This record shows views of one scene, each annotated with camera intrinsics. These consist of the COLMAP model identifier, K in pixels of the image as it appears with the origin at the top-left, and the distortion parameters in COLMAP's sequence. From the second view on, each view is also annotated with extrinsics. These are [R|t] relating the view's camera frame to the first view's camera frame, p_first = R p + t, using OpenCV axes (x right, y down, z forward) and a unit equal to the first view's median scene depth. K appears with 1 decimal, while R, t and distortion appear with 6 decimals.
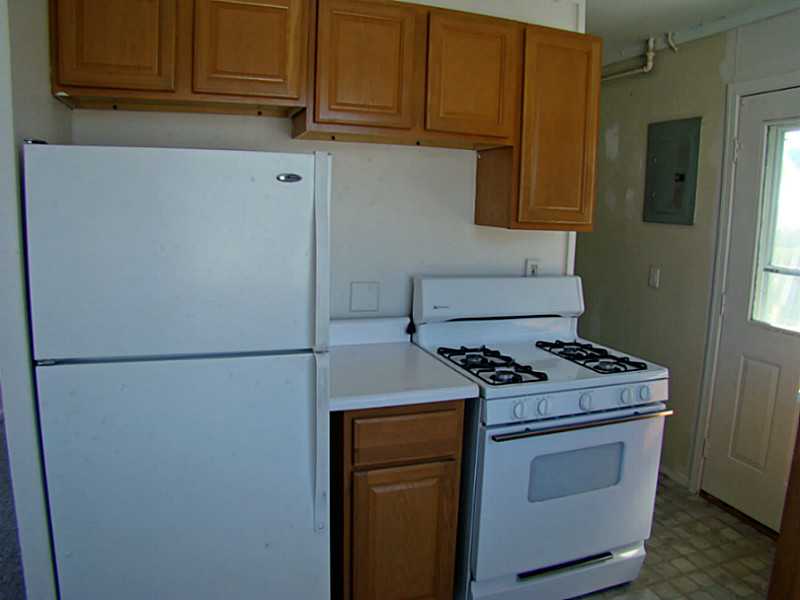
lens RADIAL K [[577.6, 0, 396.5], [0, 577.6, 302.3], [0, 0, 1]] dist [-0.186985, 0.083028]
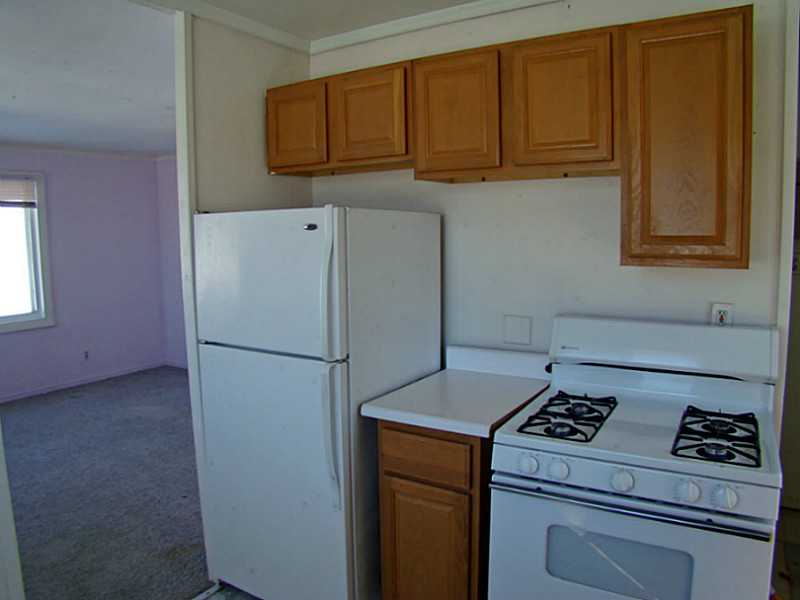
lens RADIAL K [[577.6, 0, 396.5], [0, 577.6, 302.3], [0, 0, 1]] dist [-0.186985, 0.083028]
pose [[0.616215, 0.054151, -0.785714, 0.712107], [-0.095543, 0.995405, -0.006329, -0.037537], [0.781761, 0.078970, 0.618558, 0.238629]]
